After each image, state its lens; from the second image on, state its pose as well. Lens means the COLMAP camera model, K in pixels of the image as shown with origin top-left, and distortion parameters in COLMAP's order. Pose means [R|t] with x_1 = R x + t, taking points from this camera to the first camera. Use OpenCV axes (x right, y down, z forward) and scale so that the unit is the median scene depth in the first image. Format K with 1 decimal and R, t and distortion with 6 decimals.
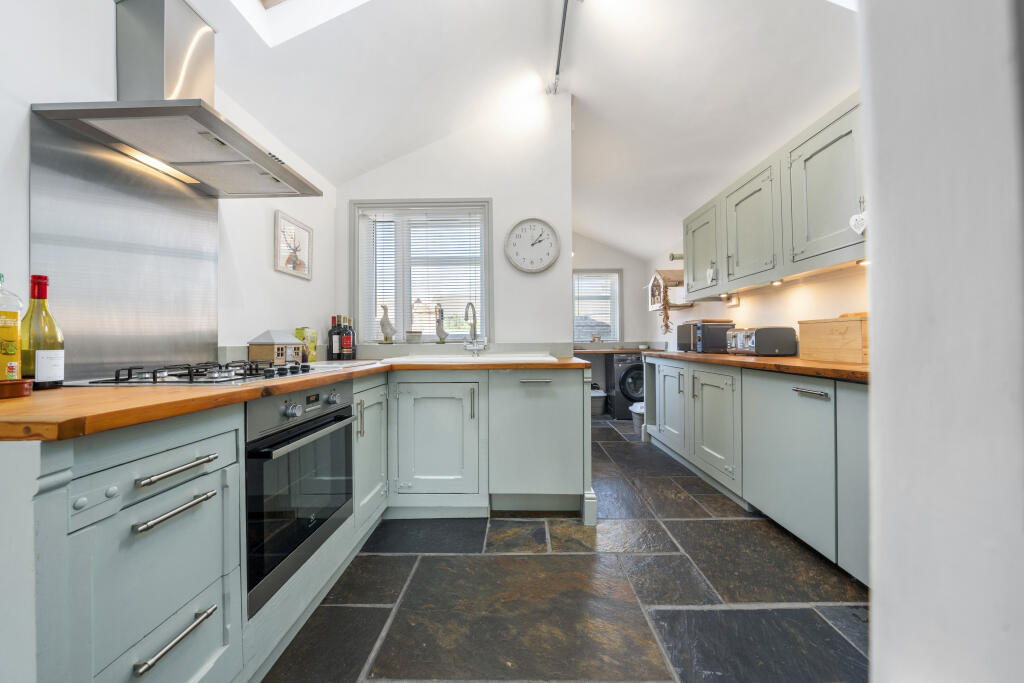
lens RADIAL K [[348.3, 0, 517.2], [0, 348.3, 333.6], [0, 0, 1]] dist [-0.000210, -0.000146]
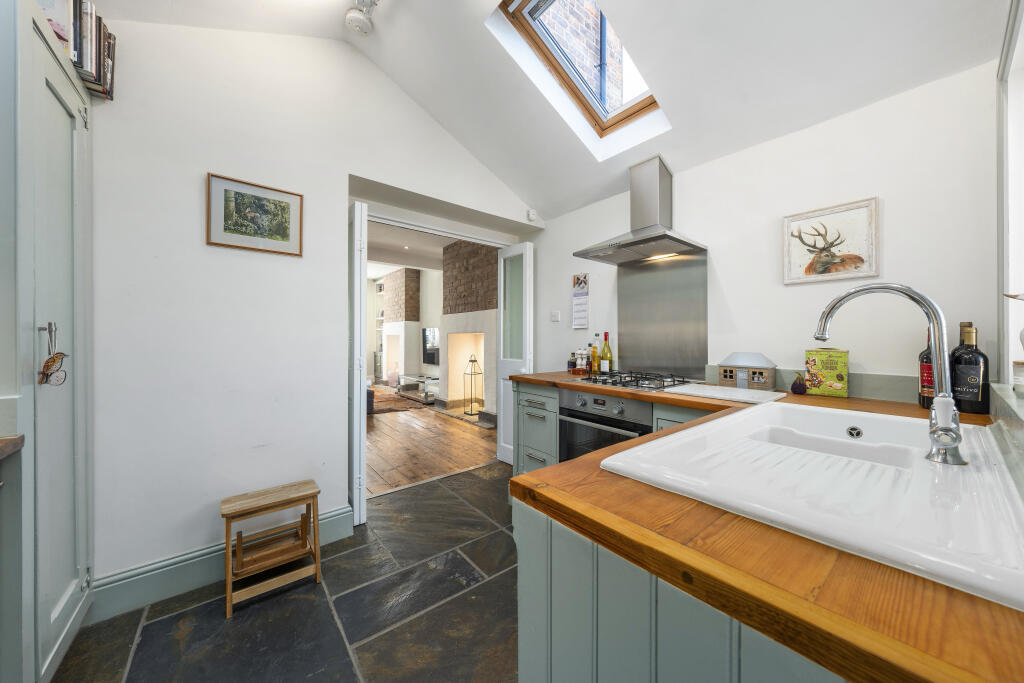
lens RADIAL K [[347.7, 0, 511.2], [0, 347.7, 338.4], [0, 0, 1]] dist [-0.002258, -0.000093]
pose [[-0.768030, 0.010015, -0.640336, 0.385230], [0.020291, 0.999756, -0.008701, -0.046822], [0.640093, -0.019675, -0.768046, 1.126812]]
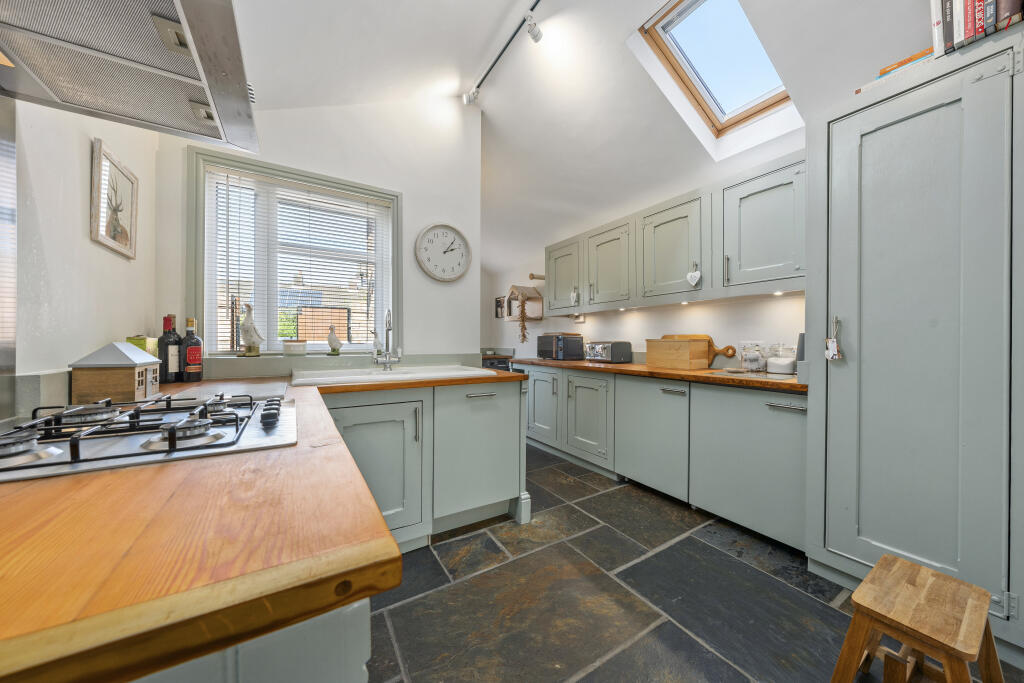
lens RADIAL K [[347.7, 0, 511.2], [0, 347.7, 338.4], [0, 0, 1]] dist [-0.002258, -0.000093]
pose [[0.840329, 0.016777, 0.541818, -0.377200], [-0.023963, 0.999694, 0.006211, -0.031870], [-0.541548, -0.018203, 0.840473, 0.101895]]
